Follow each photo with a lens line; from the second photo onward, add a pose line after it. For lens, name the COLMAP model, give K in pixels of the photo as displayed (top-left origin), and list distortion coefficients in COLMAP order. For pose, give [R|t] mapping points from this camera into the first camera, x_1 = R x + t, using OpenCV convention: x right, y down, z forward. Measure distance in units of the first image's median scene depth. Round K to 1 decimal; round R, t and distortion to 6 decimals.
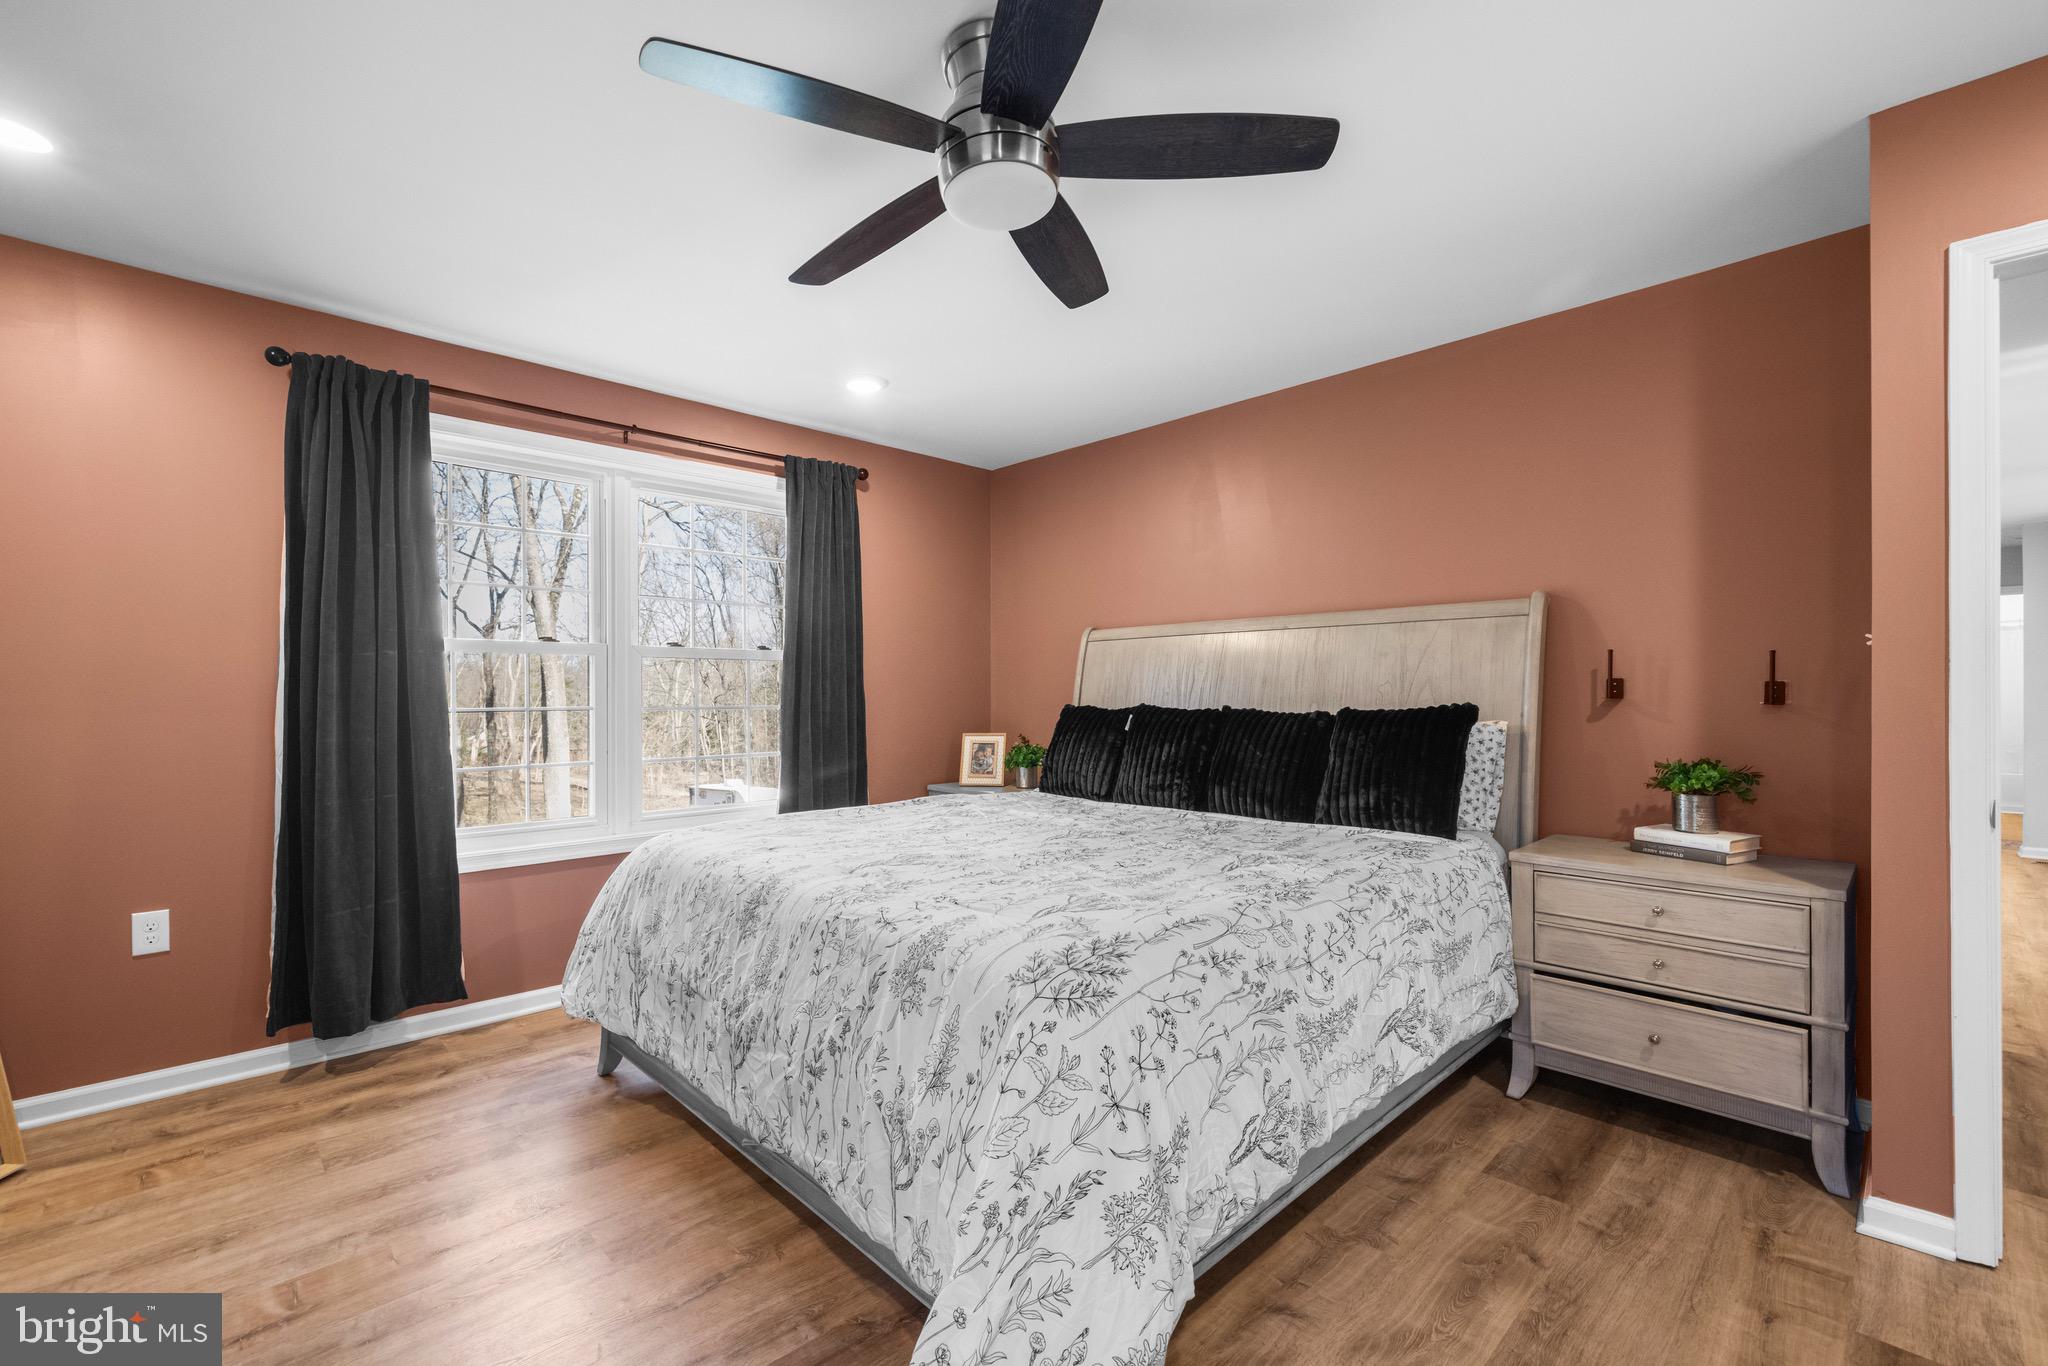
lens RADIAL K [[875.6, 0, 1018.4], [0, 875.6, 689.3], [0, 0, 1]] dist [-0.000902, 0.002768]
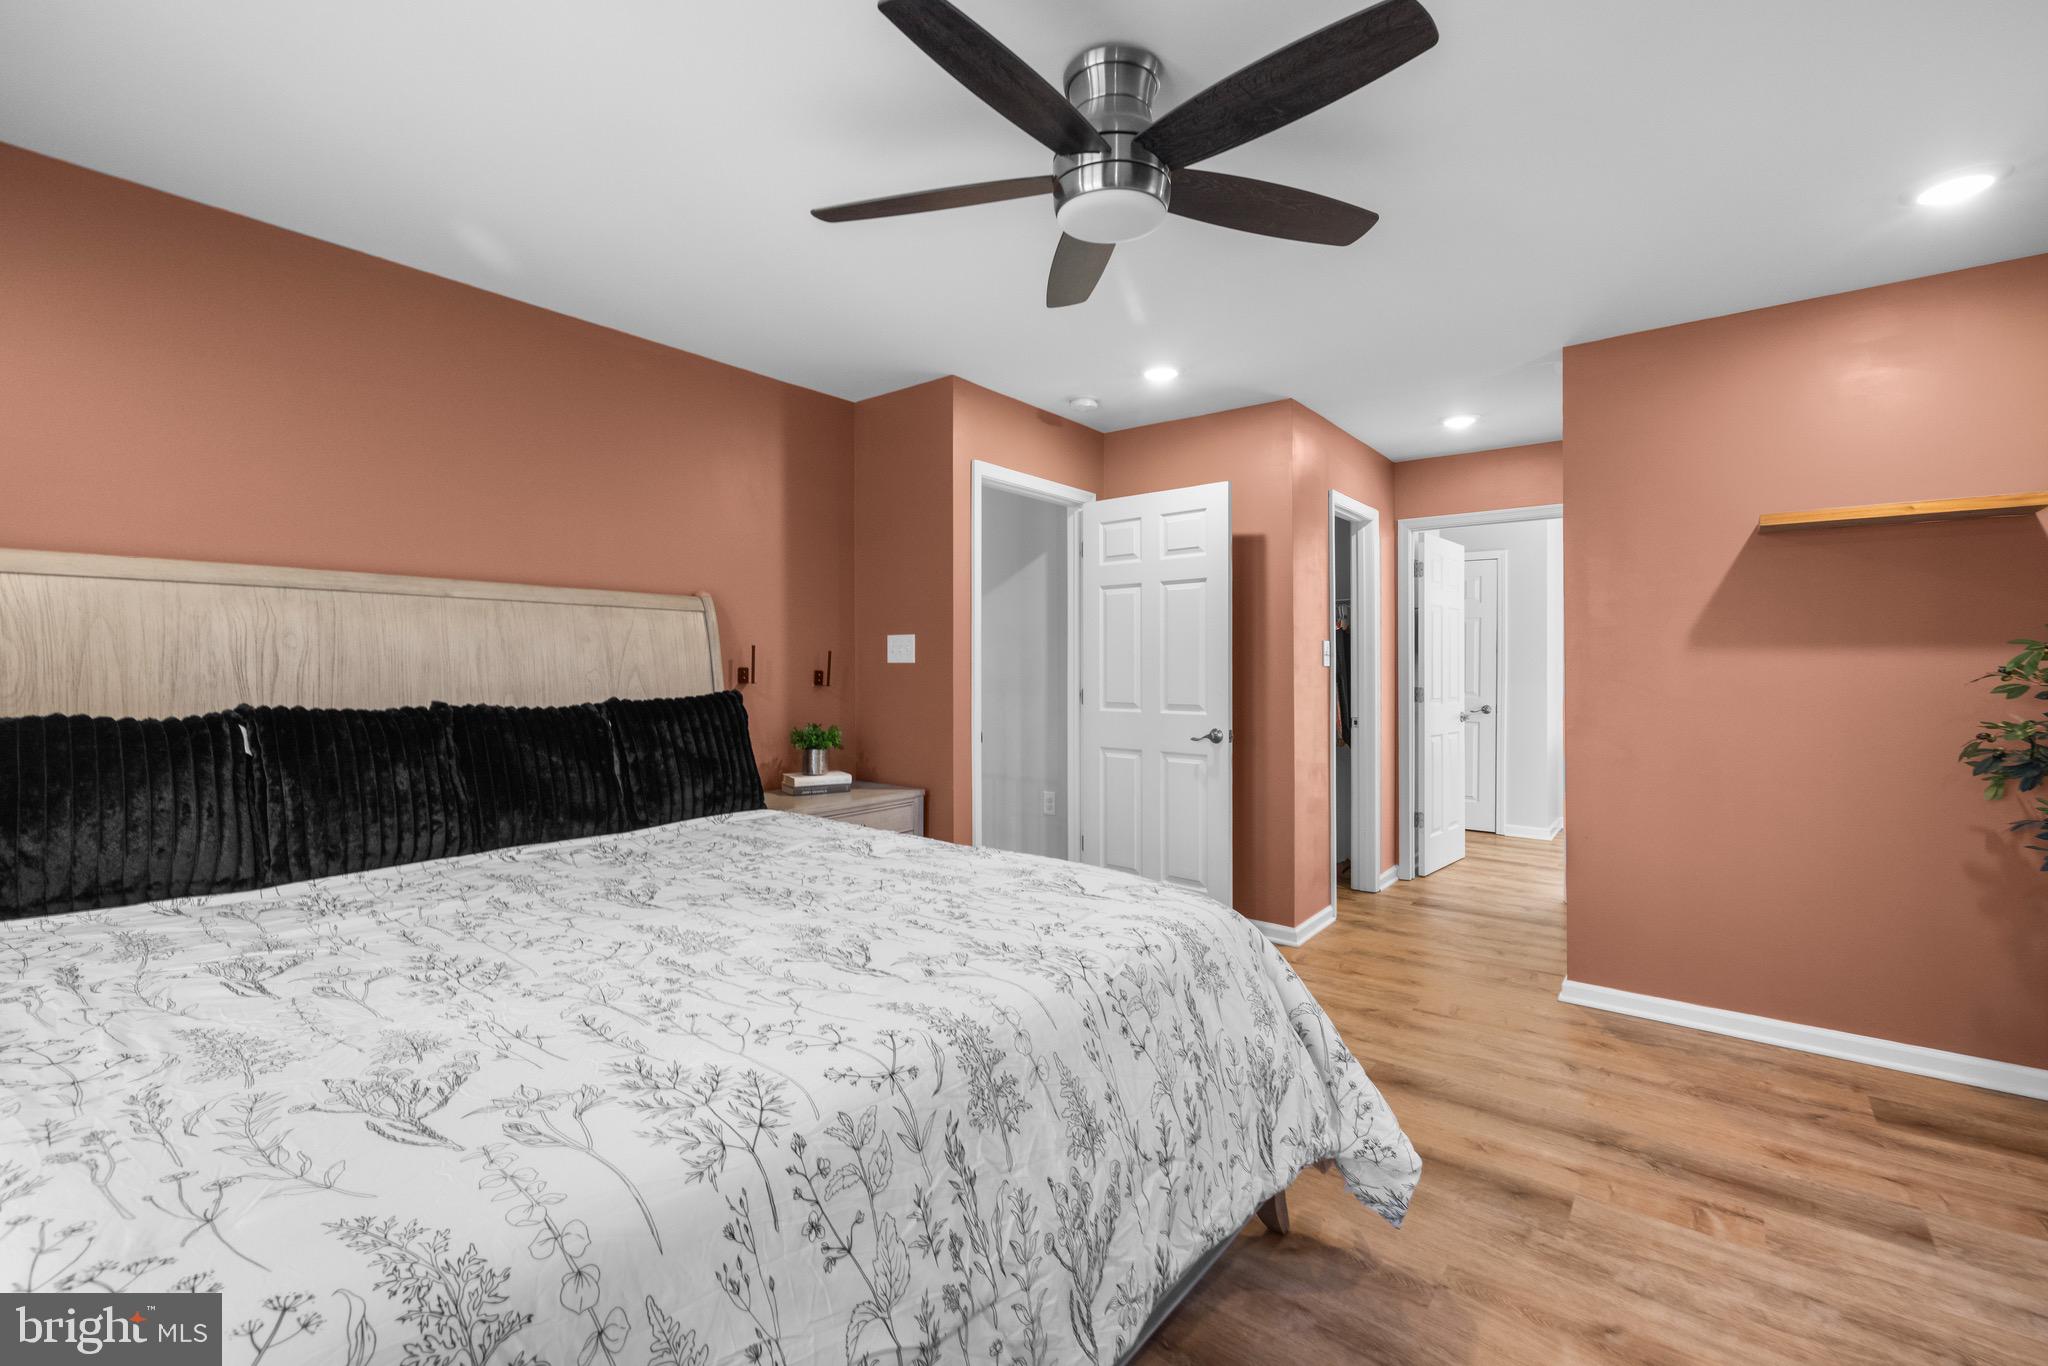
lens RADIAL K [[875.6, 0, 1017.0], [0, 875.6, 680.0], [0, 0, 1]] dist [-0.000902, 0.002768]
pose [[-0.132422, -0.012730, 0.991112, -0.578266], [-0.006878, 0.999905, 0.011924, -0.011351], [-0.991170, -0.005238, -0.132497, 0.706149]]
